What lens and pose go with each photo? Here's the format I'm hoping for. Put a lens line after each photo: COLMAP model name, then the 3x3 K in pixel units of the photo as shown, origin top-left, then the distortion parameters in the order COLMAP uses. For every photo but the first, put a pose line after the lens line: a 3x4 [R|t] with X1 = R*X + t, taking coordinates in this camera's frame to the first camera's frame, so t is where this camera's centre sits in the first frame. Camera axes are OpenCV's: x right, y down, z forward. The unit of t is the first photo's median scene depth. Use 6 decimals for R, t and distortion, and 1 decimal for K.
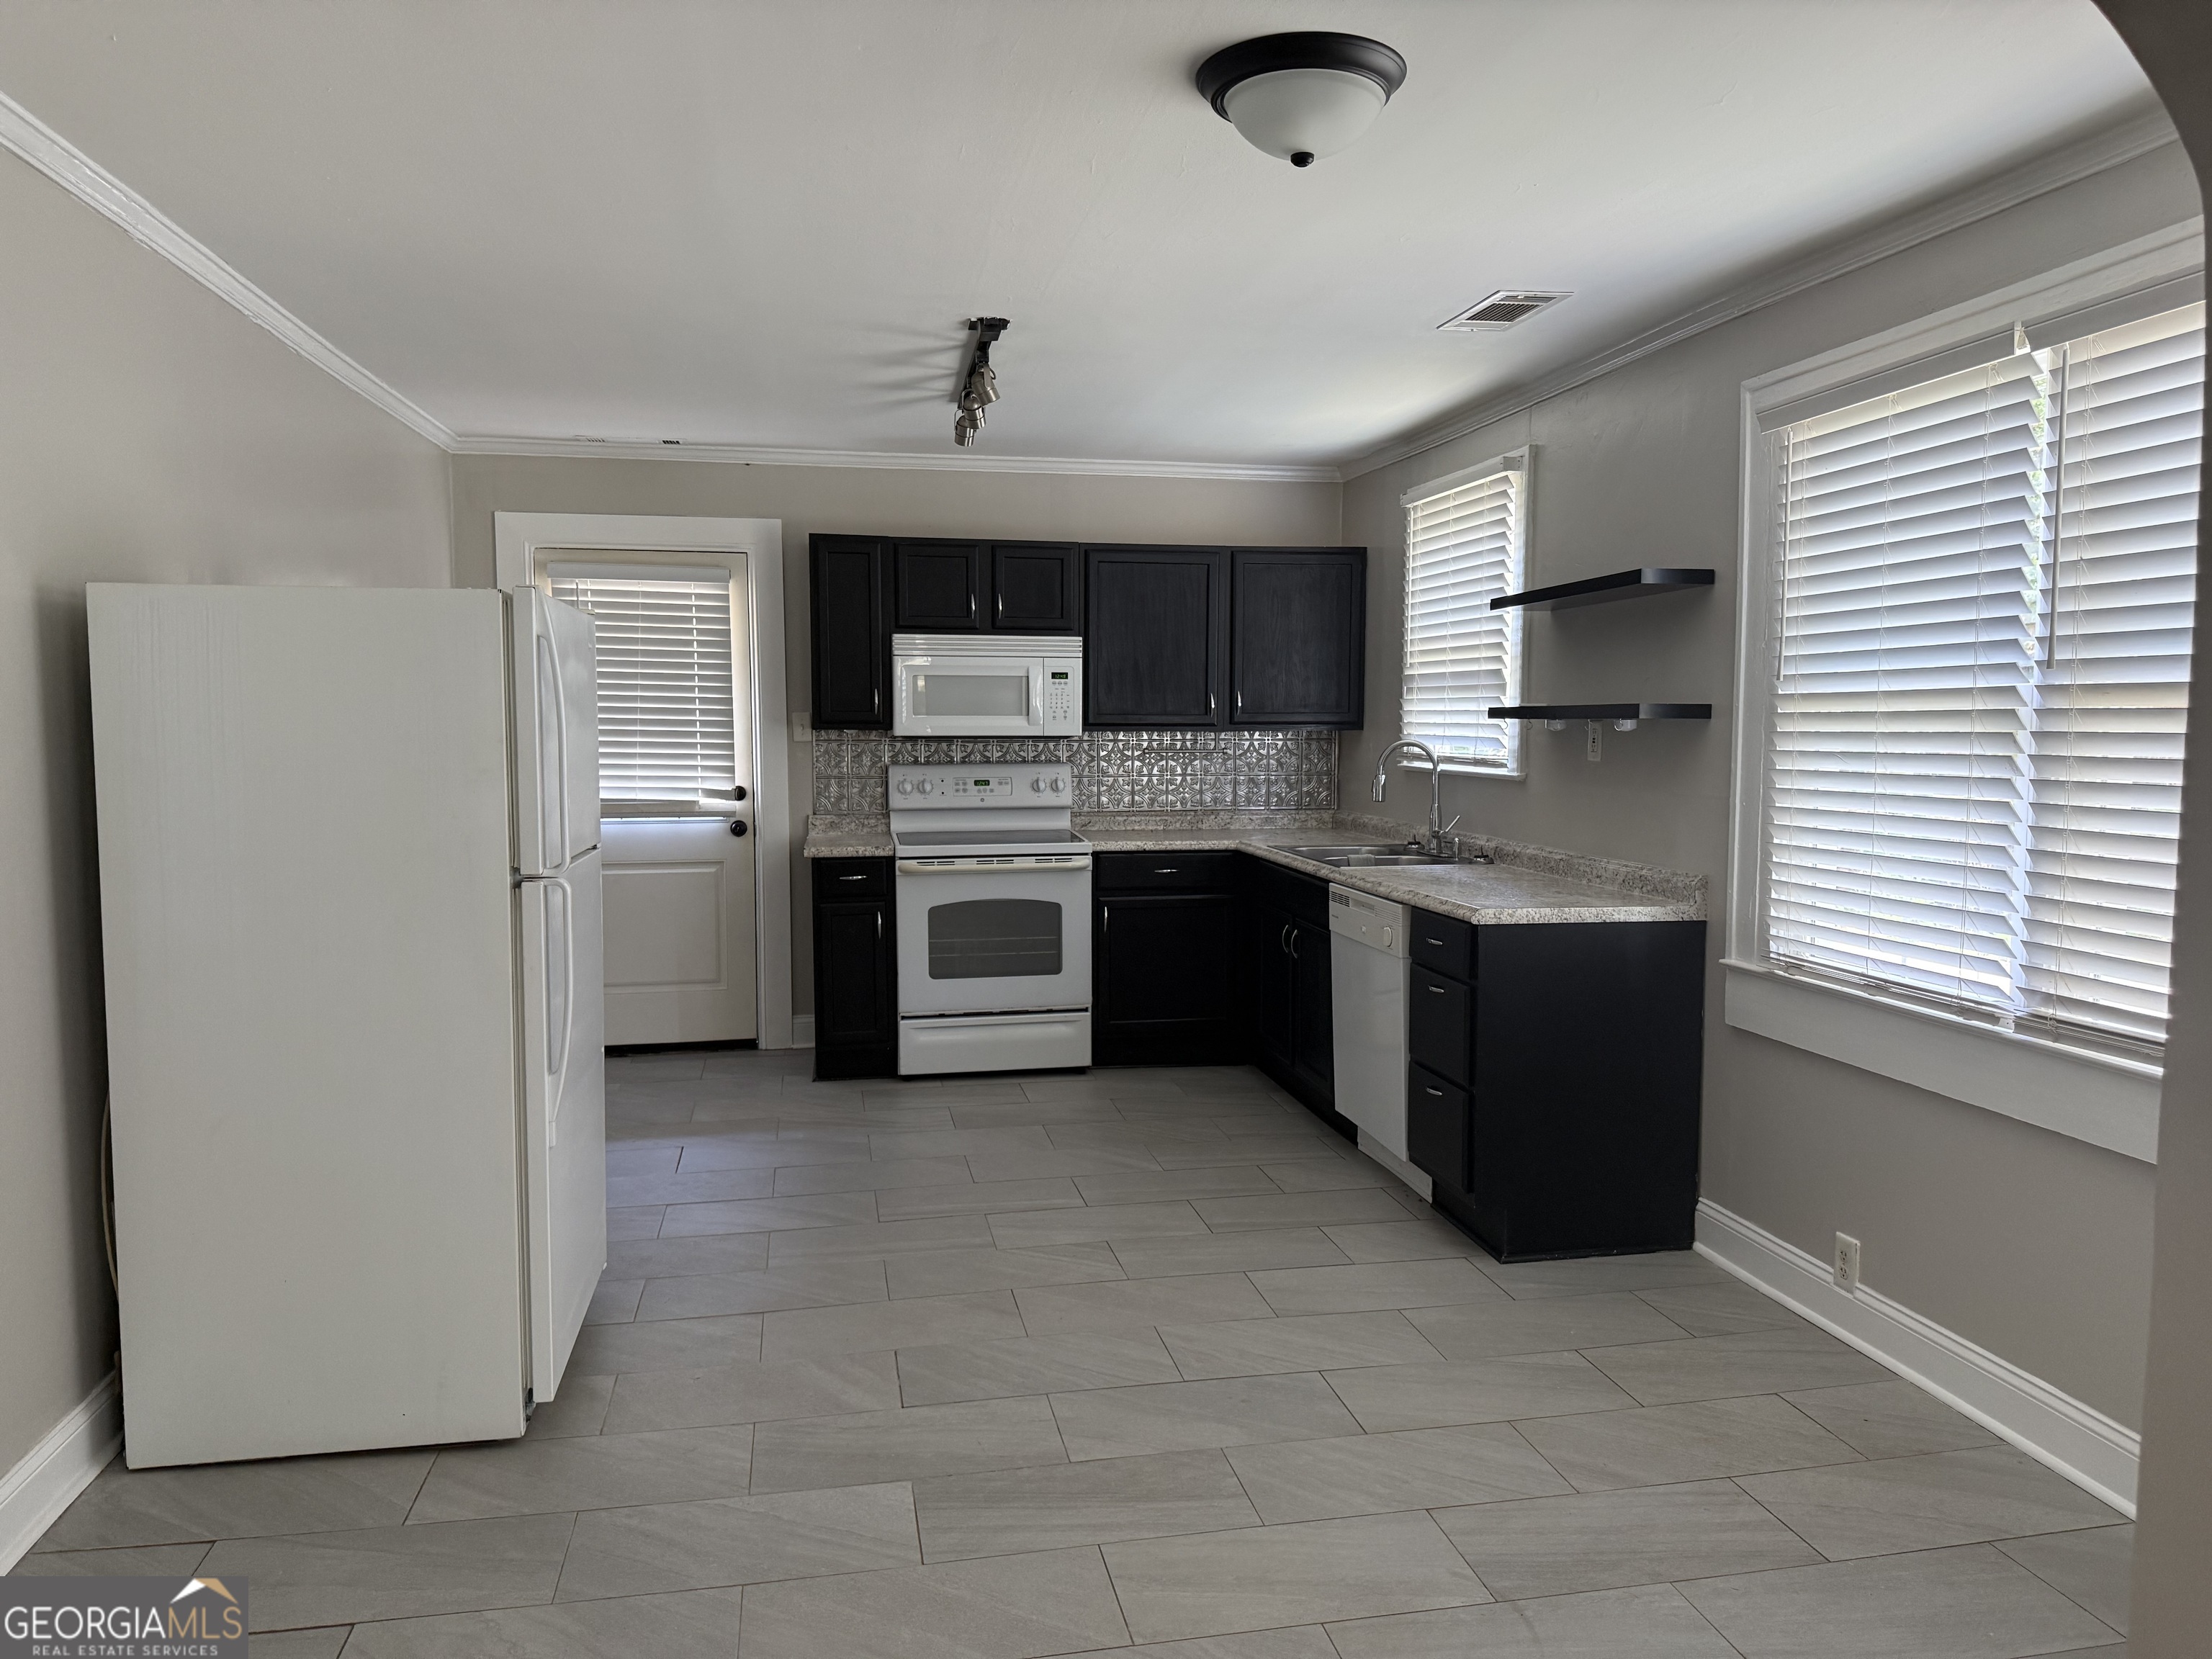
lens RADIAL K [[1515.5, 0, 1105.3], [0, 1515.5, 824.5], [0, 0, 1]] dist [-0.001991, 0.002273]
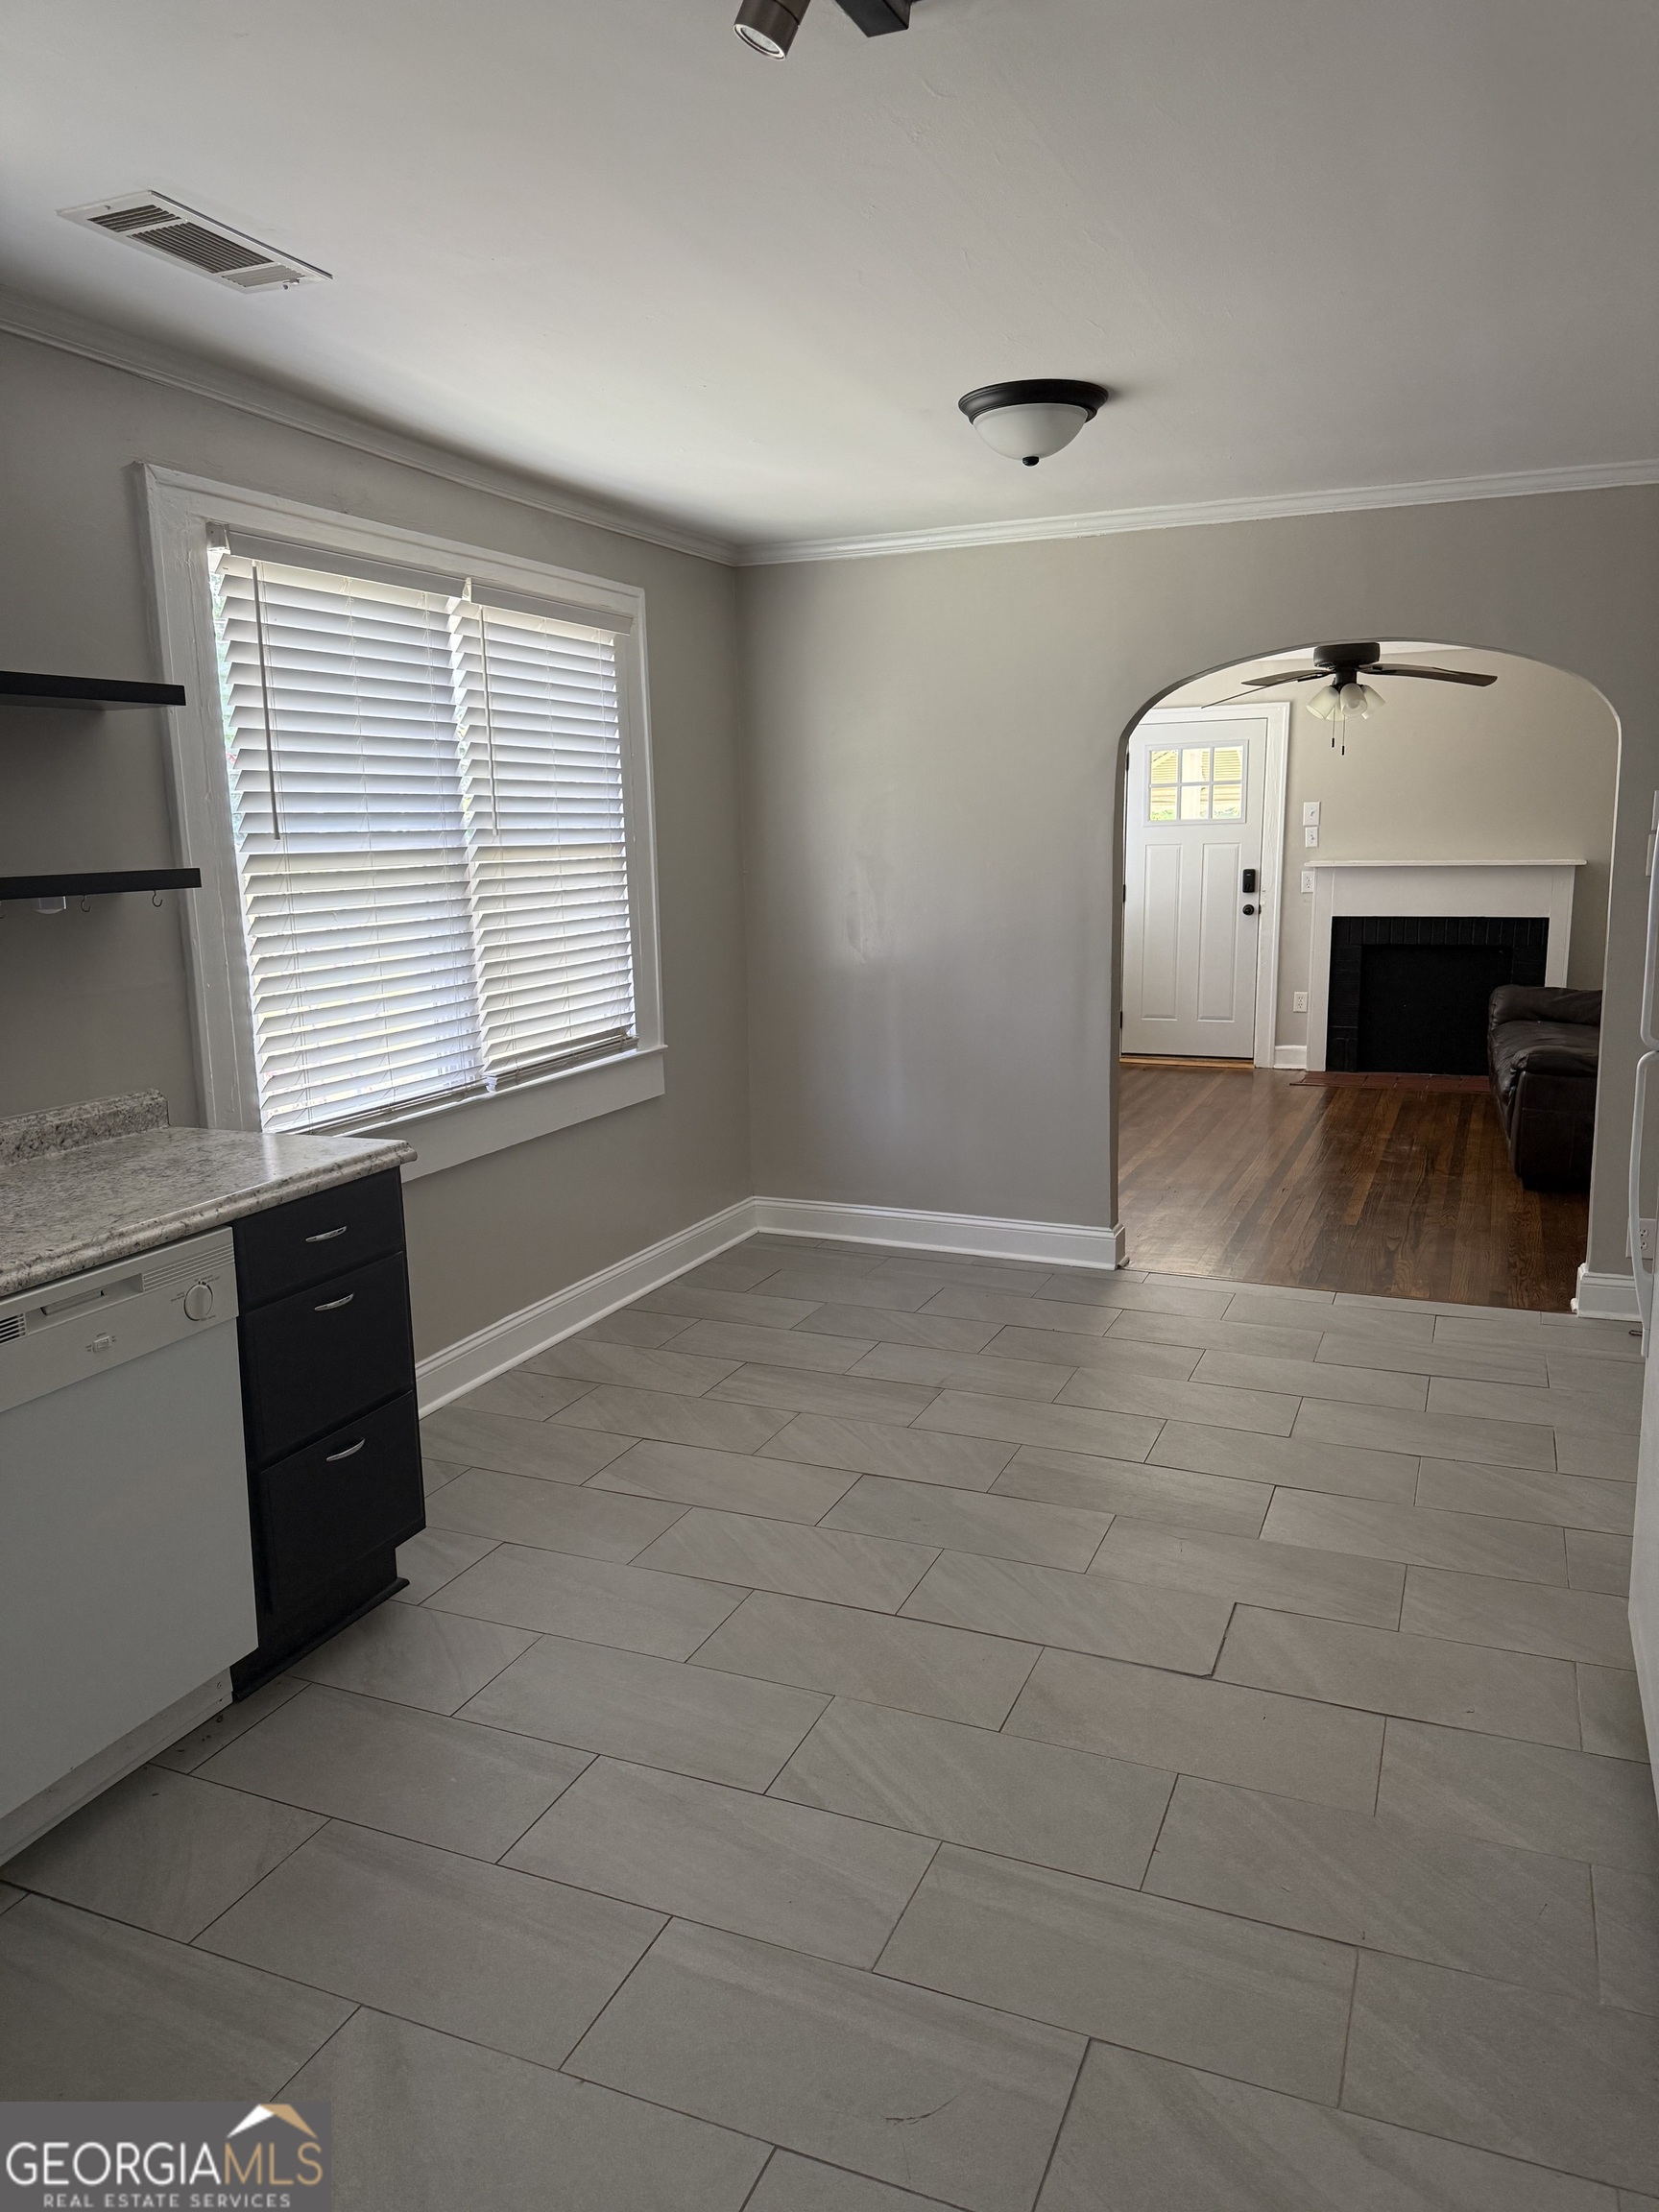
lens RADIAL K [[1515.5, 0, 810.7], [0, 1515.5, 1146.5], [0, 0, 1]] dist [-0.001991, 0.002273]
pose [[-0.824118, -0.090085, 0.559209, -0.430098], [0.068277, 0.964273, 0.255959, -0.151488], [-0.562288, 0.249122, -0.788524, 1.878805]]
